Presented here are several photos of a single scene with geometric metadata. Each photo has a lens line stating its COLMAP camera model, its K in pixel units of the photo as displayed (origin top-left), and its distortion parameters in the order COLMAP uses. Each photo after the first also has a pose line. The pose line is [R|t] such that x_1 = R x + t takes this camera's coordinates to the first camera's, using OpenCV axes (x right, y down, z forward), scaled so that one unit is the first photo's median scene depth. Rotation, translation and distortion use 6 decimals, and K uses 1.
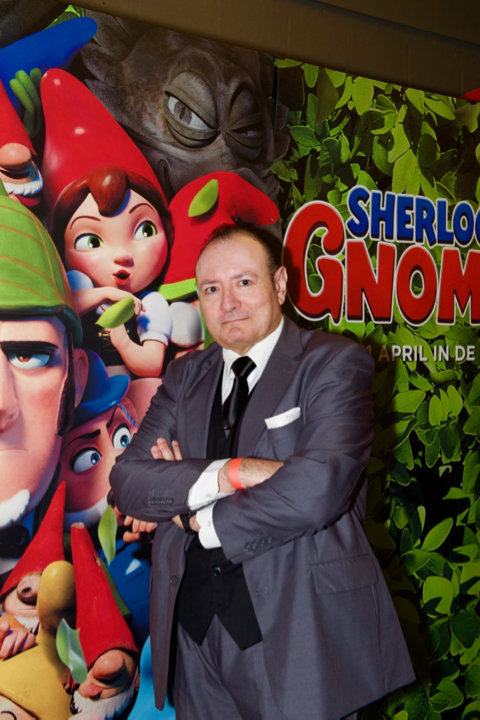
lens RADIAL K [[941.8, 0, 223.6], [0, 941.8, 359.1], [0, 0, 1]] dist [0.153632, -0.106331]
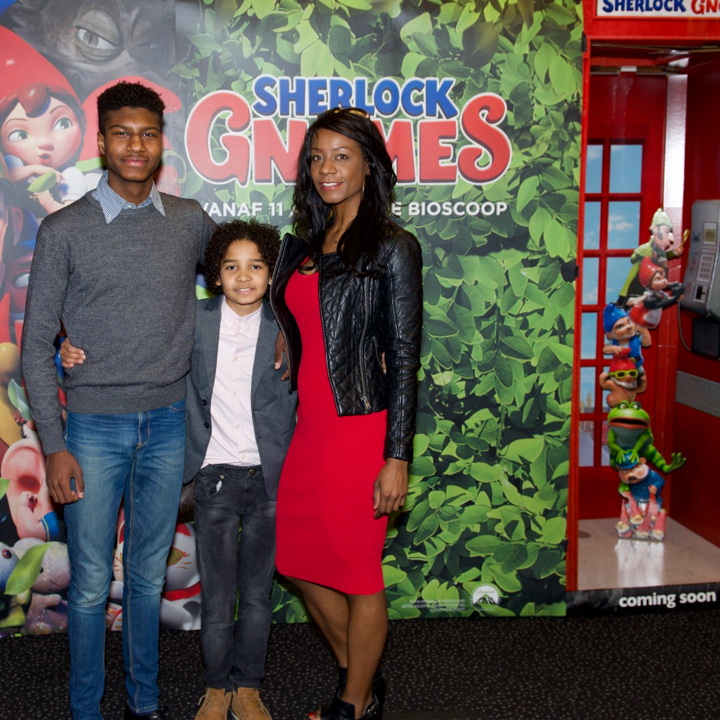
lens RADIAL K [[949.6, 0, 277.7], [0, 949.6, 321.9], [0, 0, 1]] dist [-0.034111, 0.033624]
pose [[0.870539, 0.053431, -0.489191, 0.804011], [-0.000503, 0.994184, 0.107693, 0.007411], [0.492100, -0.093504, 0.865503, -0.108094]]
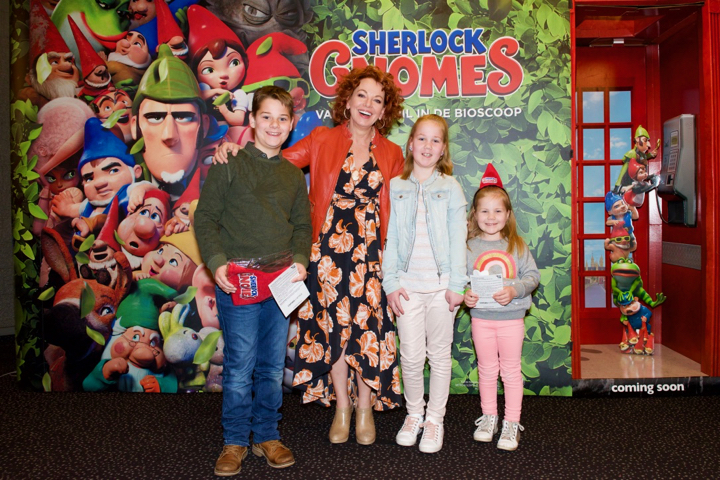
lens RADIAL K [[556.6, 0, 392.4], [0, 556.6, 223.2], [0, 0, 1]] dist [-0.042945, -0.002390]
pose [[0.796329, 0.000872, -0.604863, 0.914233], [0.002500, 0.999986, 0.004733, 0.220363], [0.604858, -0.005282, 0.796316, 0.122503]]
